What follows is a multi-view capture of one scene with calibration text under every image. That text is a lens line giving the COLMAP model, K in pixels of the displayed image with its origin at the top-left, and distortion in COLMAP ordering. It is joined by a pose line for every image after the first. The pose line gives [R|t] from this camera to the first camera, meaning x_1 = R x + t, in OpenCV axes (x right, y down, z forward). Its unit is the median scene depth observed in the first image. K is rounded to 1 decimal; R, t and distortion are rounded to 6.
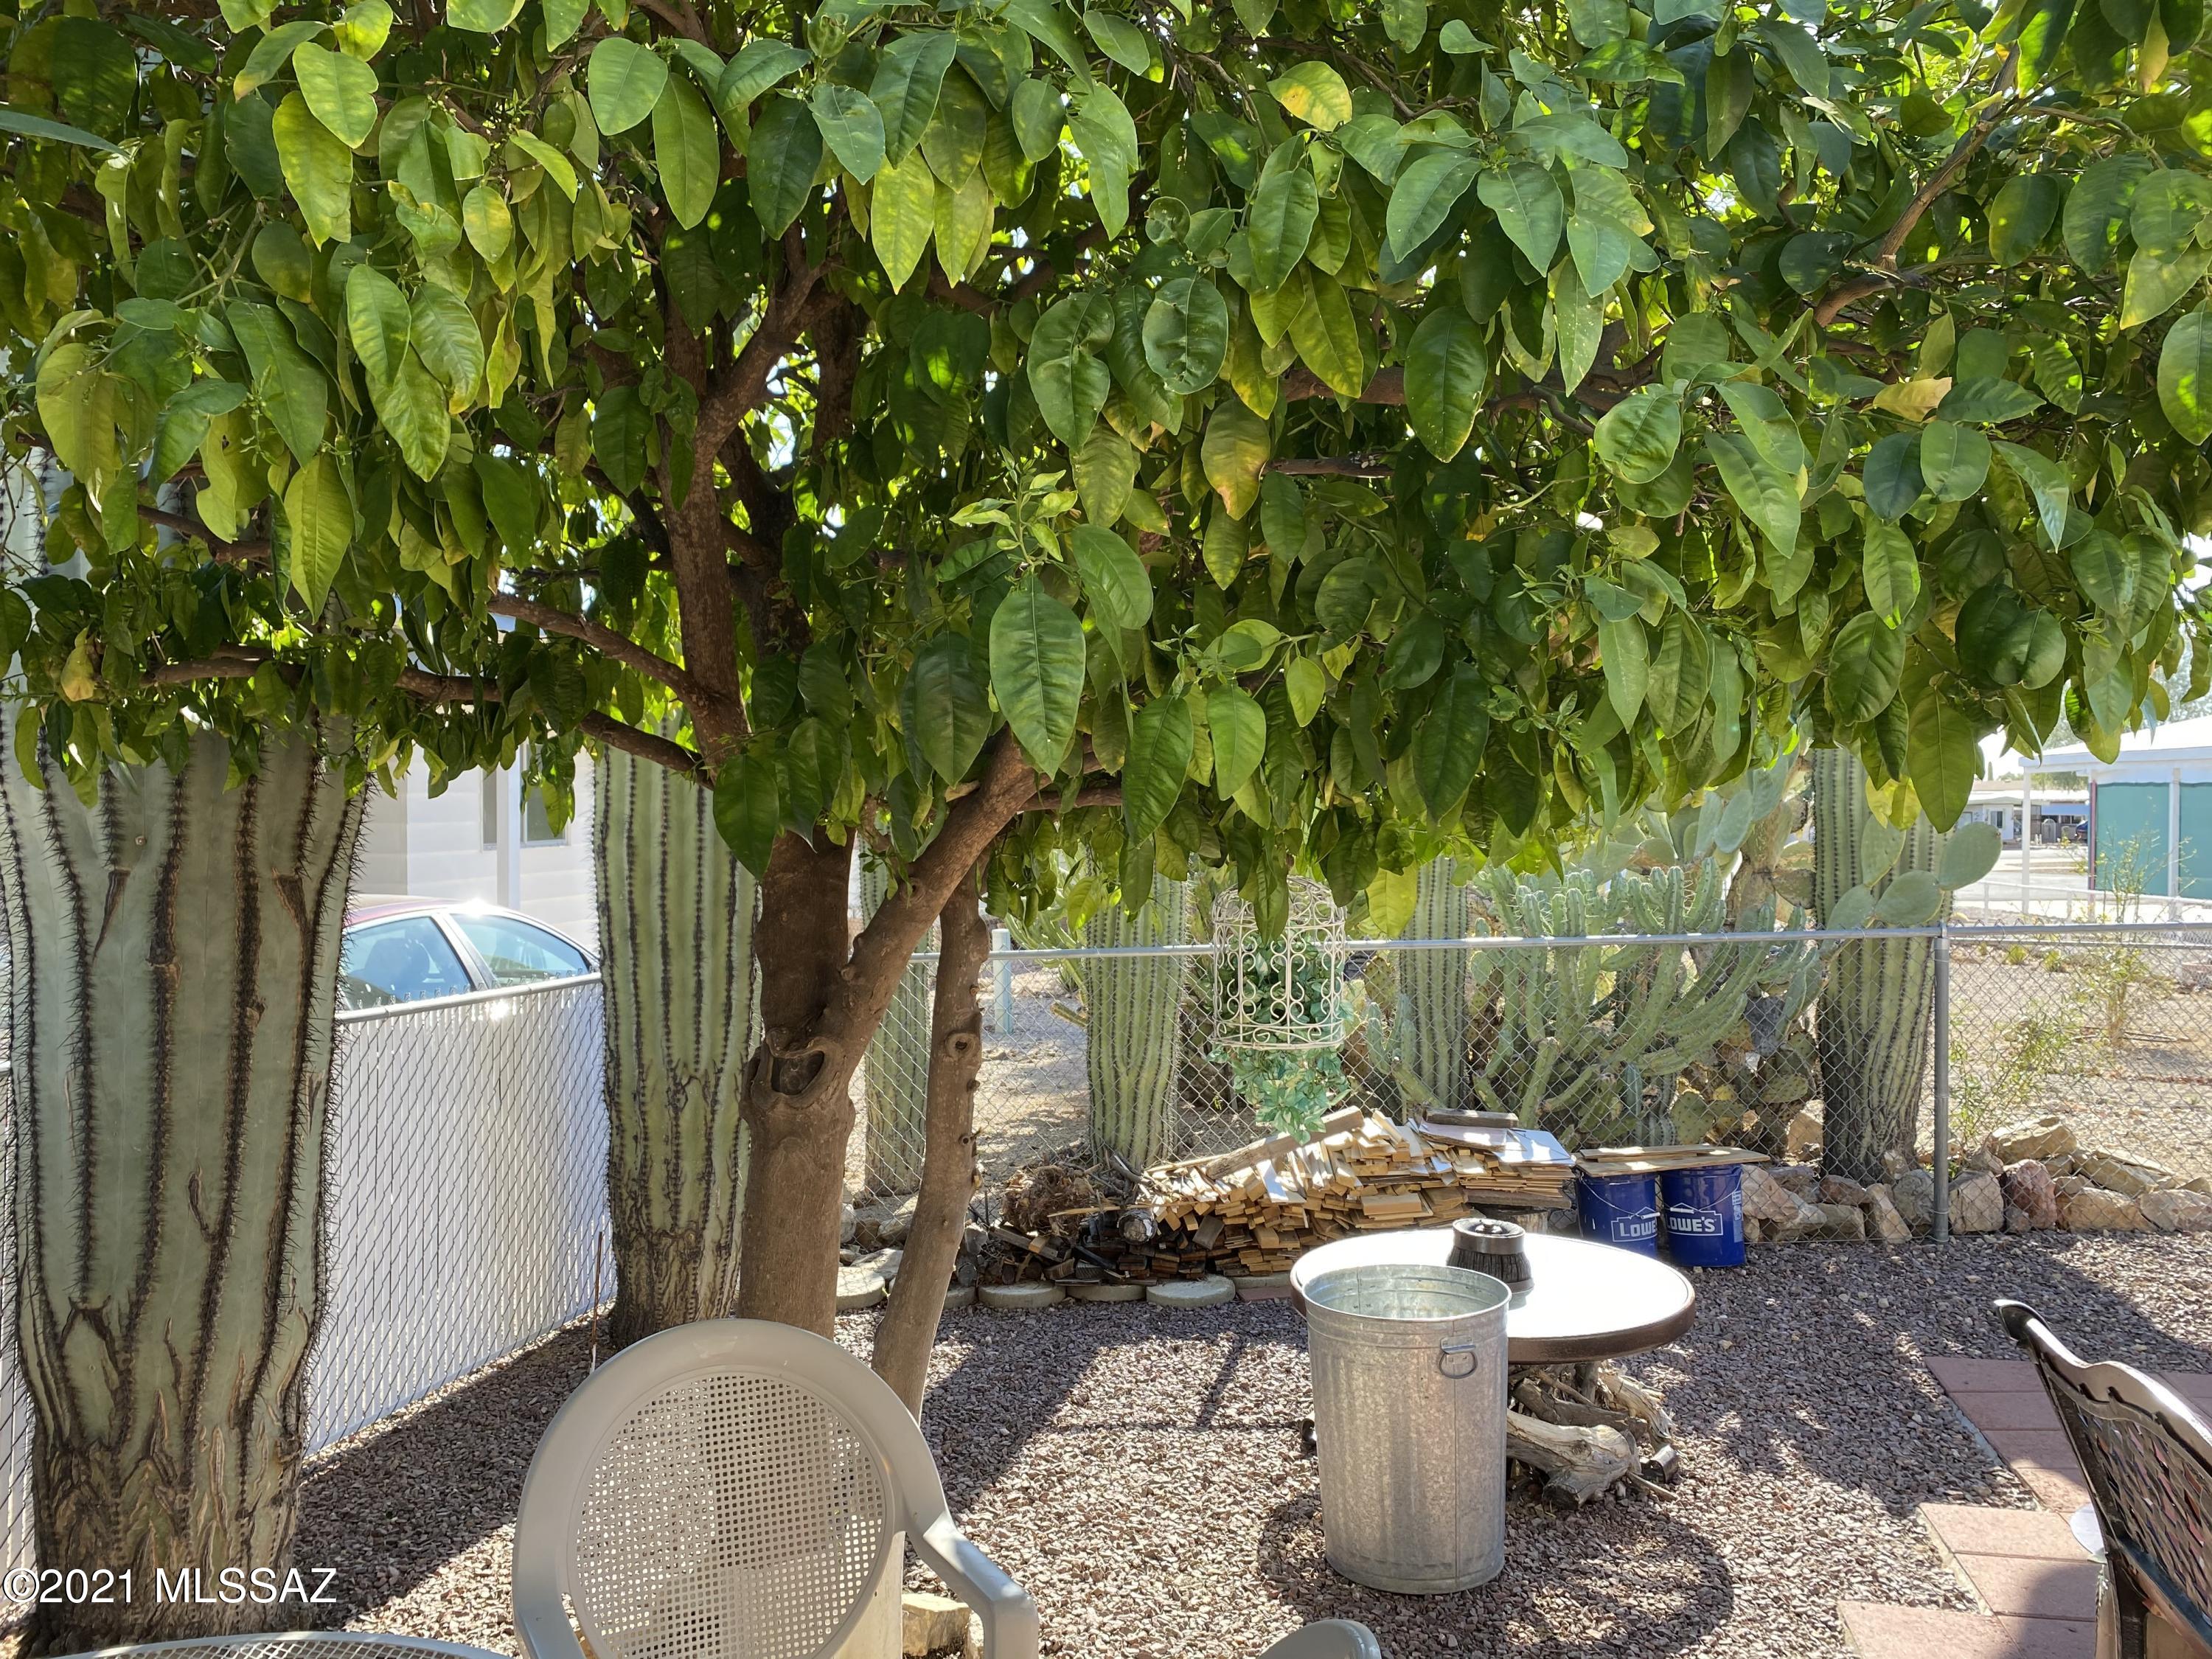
lens RADIAL K [[1689.2, 0, 1116.6], [0, 1689.2, 832.1], [0, 0, 1]] dist [0.019524, -0.011096]
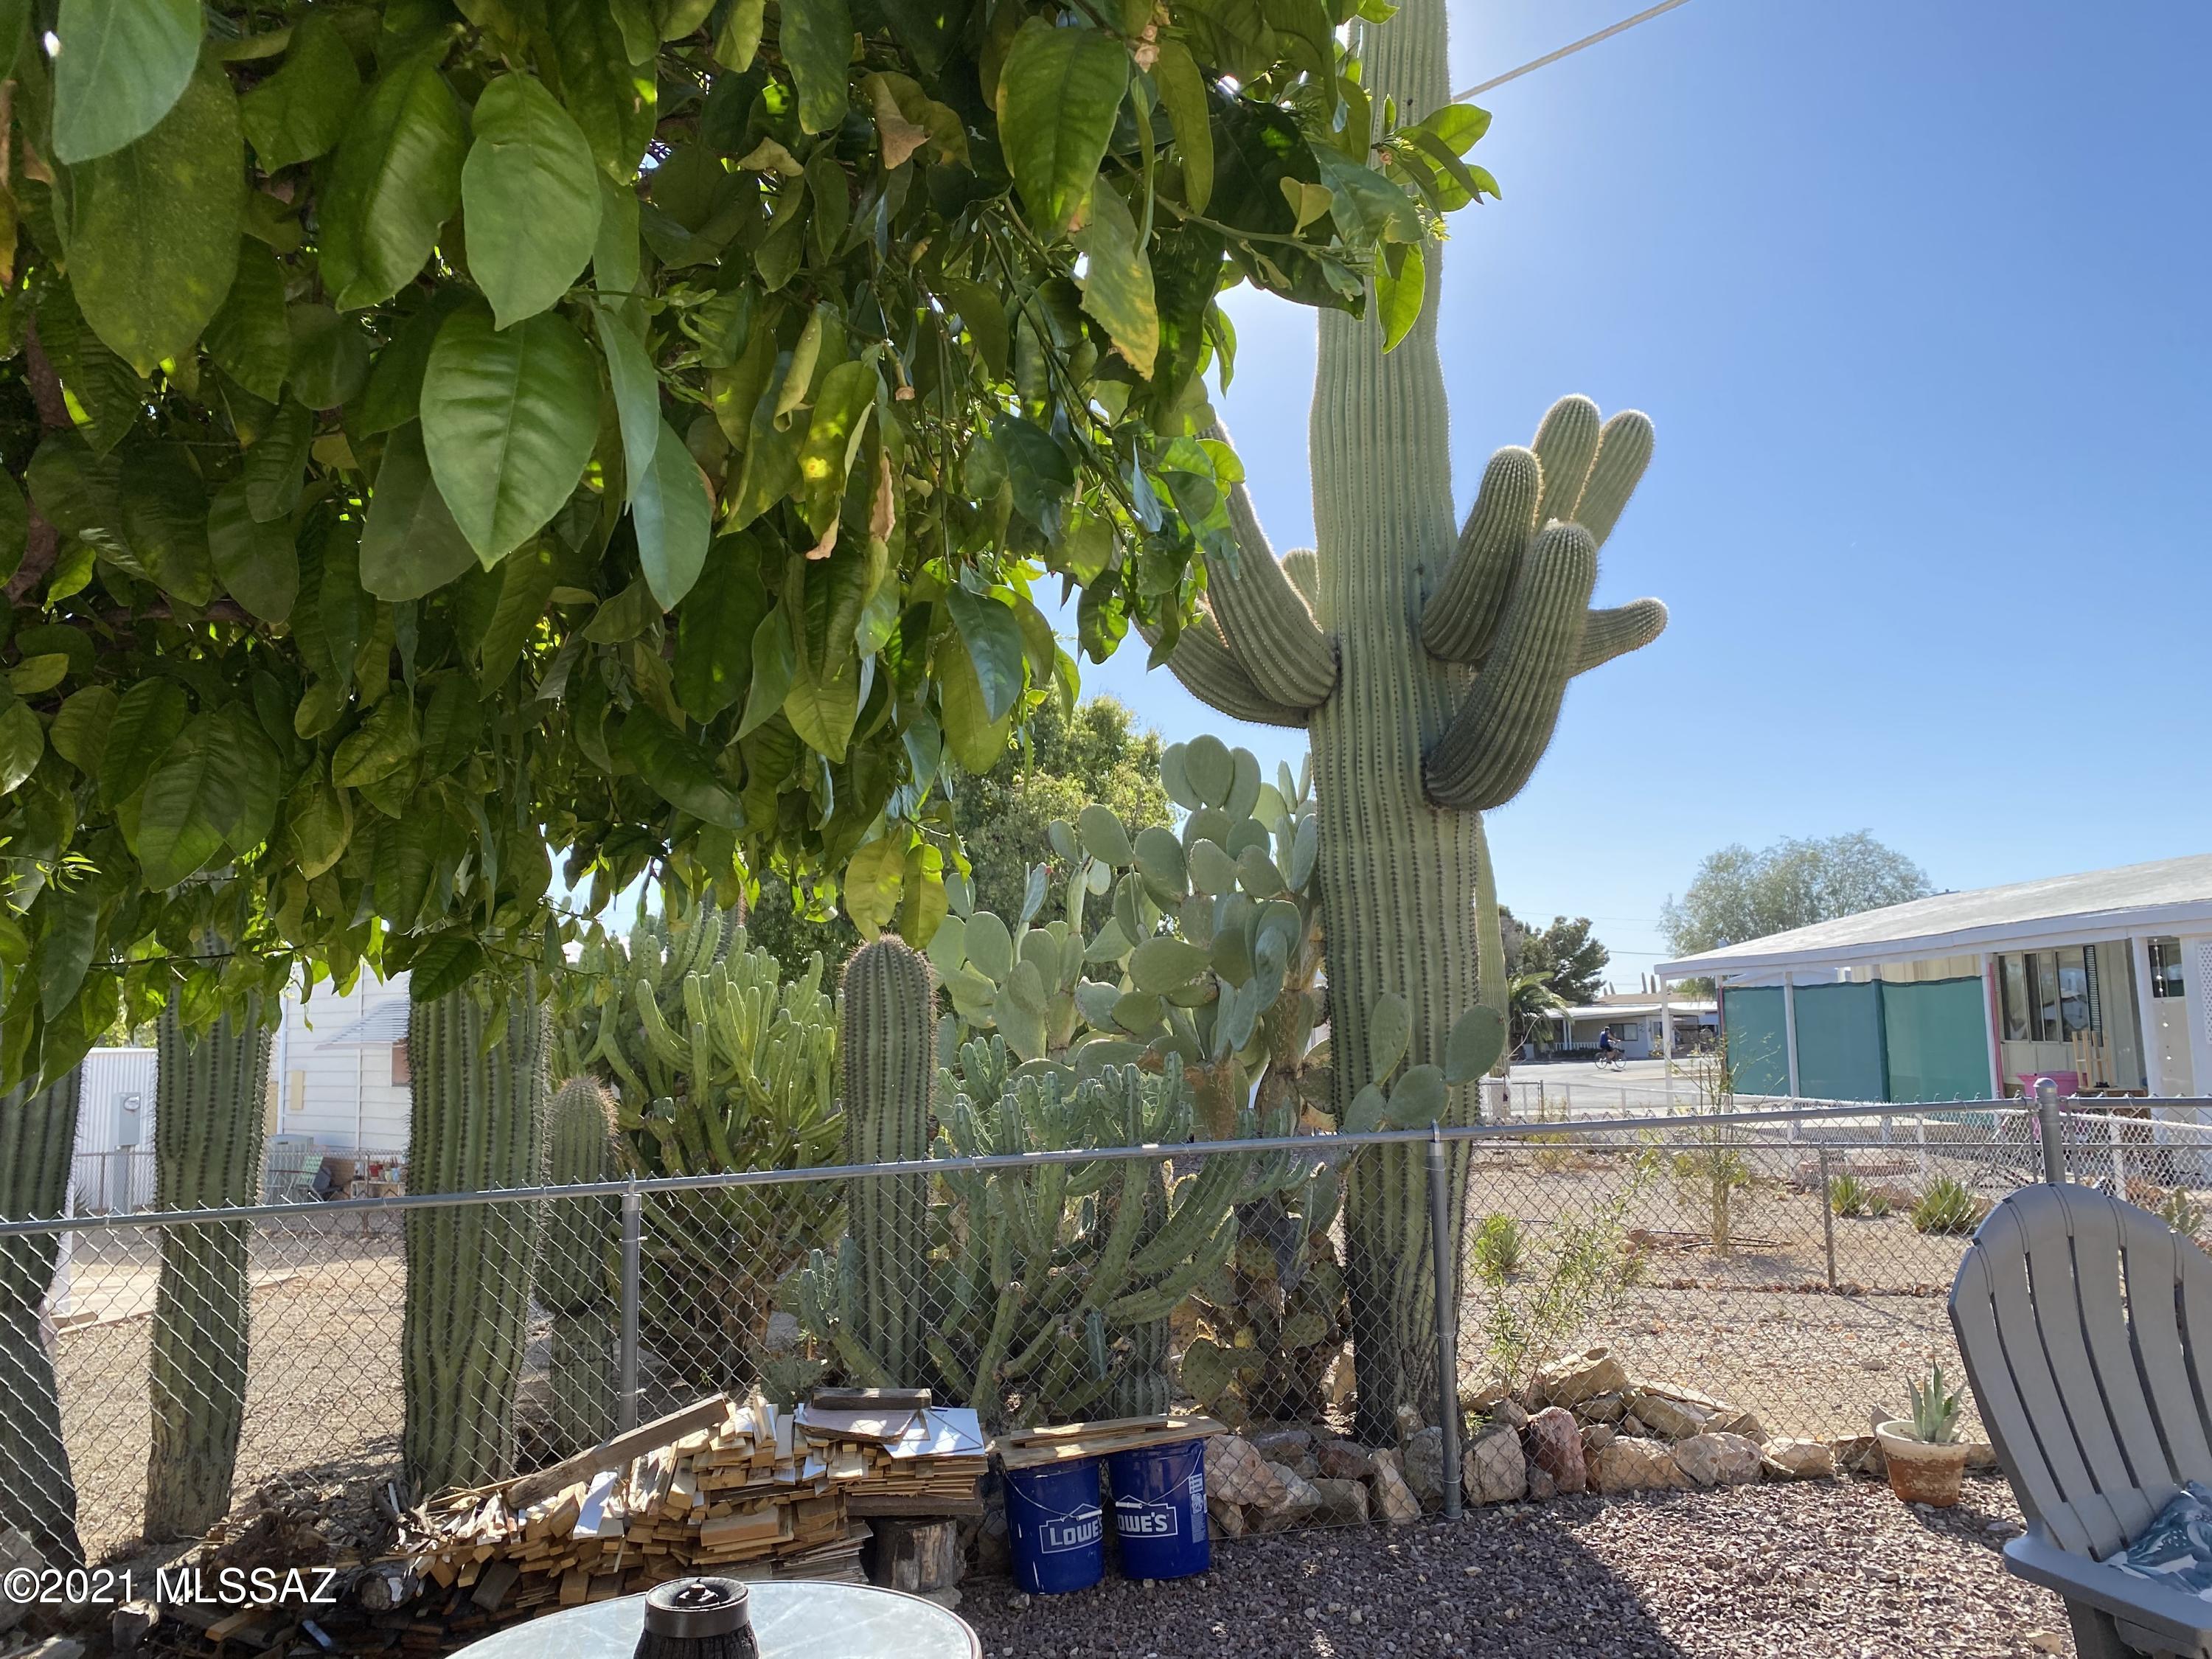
lens RADIAL K [[1689.2, 0, 1116.6], [0, 1689.2, 832.1], [0, 0, 1]] dist [0.019524, -0.011096]
pose [[0.986403, -0.007630, 0.164169, 0.198139], [0.030054, 0.990452, -0.134544, 0.019052], [-0.161574, 0.137649, 0.977214, 0.186096]]
